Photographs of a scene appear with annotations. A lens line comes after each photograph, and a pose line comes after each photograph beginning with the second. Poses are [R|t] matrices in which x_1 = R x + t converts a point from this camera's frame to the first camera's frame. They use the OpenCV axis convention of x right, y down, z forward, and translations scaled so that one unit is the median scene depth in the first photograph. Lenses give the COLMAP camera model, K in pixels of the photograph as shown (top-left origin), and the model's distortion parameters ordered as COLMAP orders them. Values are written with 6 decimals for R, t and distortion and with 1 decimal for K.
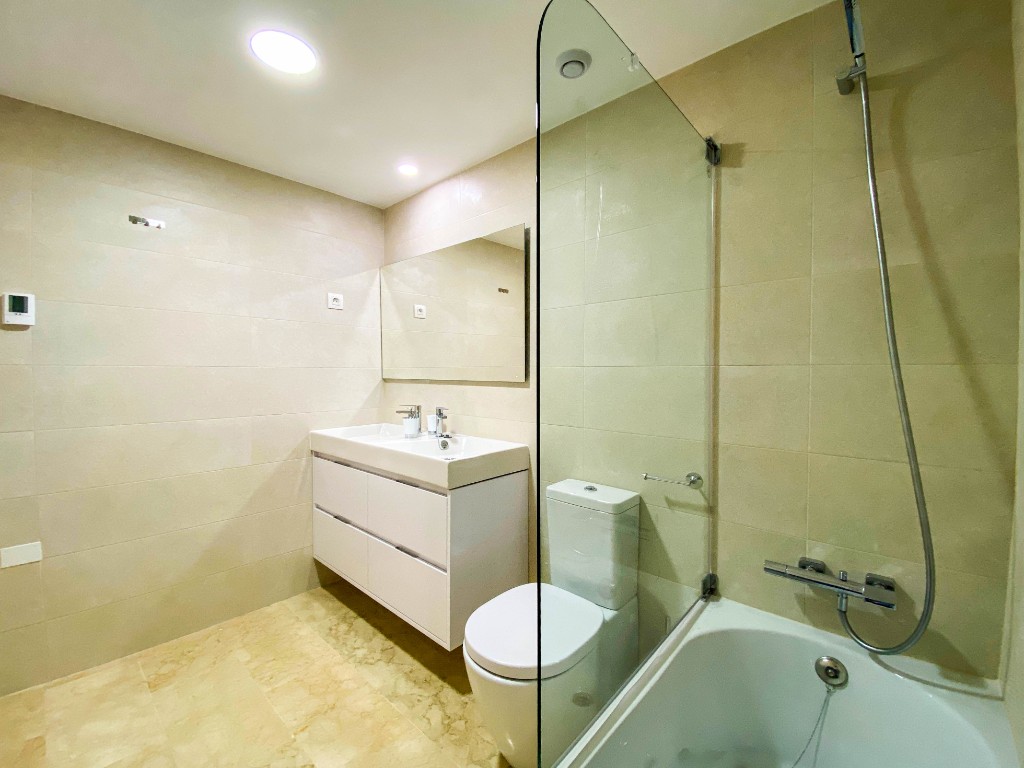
lens RADIAL K [[422.4, 0, 499.6], [0, 422.4, 386.1], [0, 0, 1]] dist [0.000960, -0.000039]
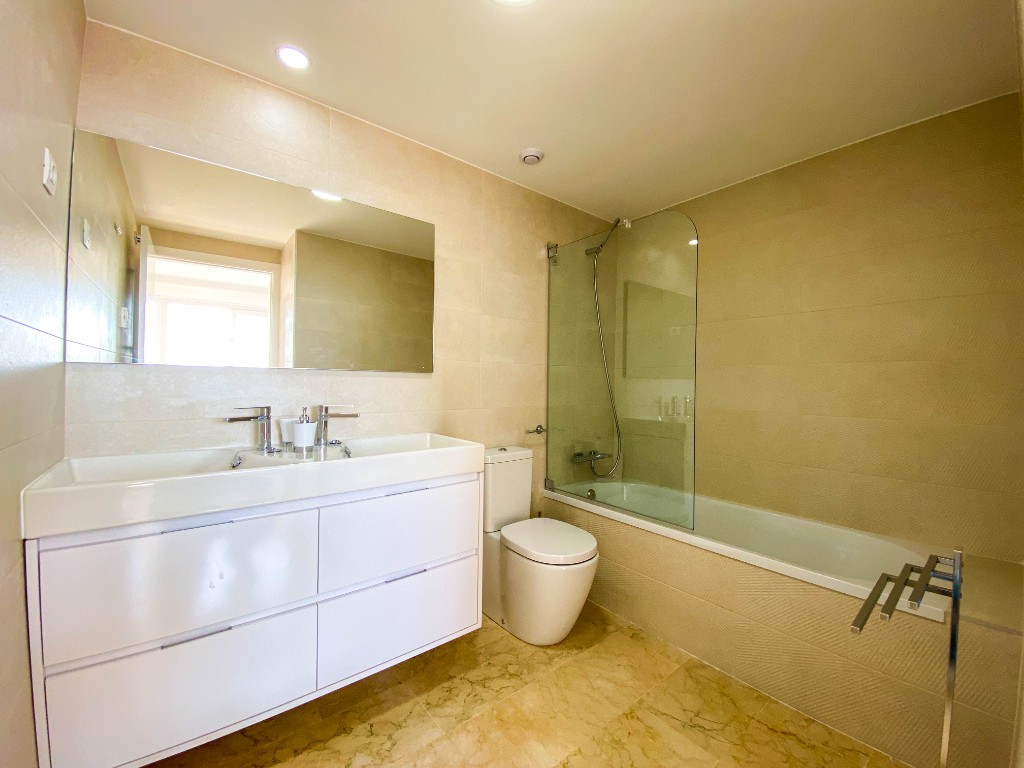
lens RADIAL K [[422.4, 0, 499.6], [0, 422.4, 386.1], [0, 0, 1]] dist [0.000960, -0.000039]
pose [[0.160793, -0.001471, 0.986987, -1.242920], [0.026429, 0.999647, -0.002816, 0.041666], [-0.986634, 0.026538, 0.160775, 0.841555]]
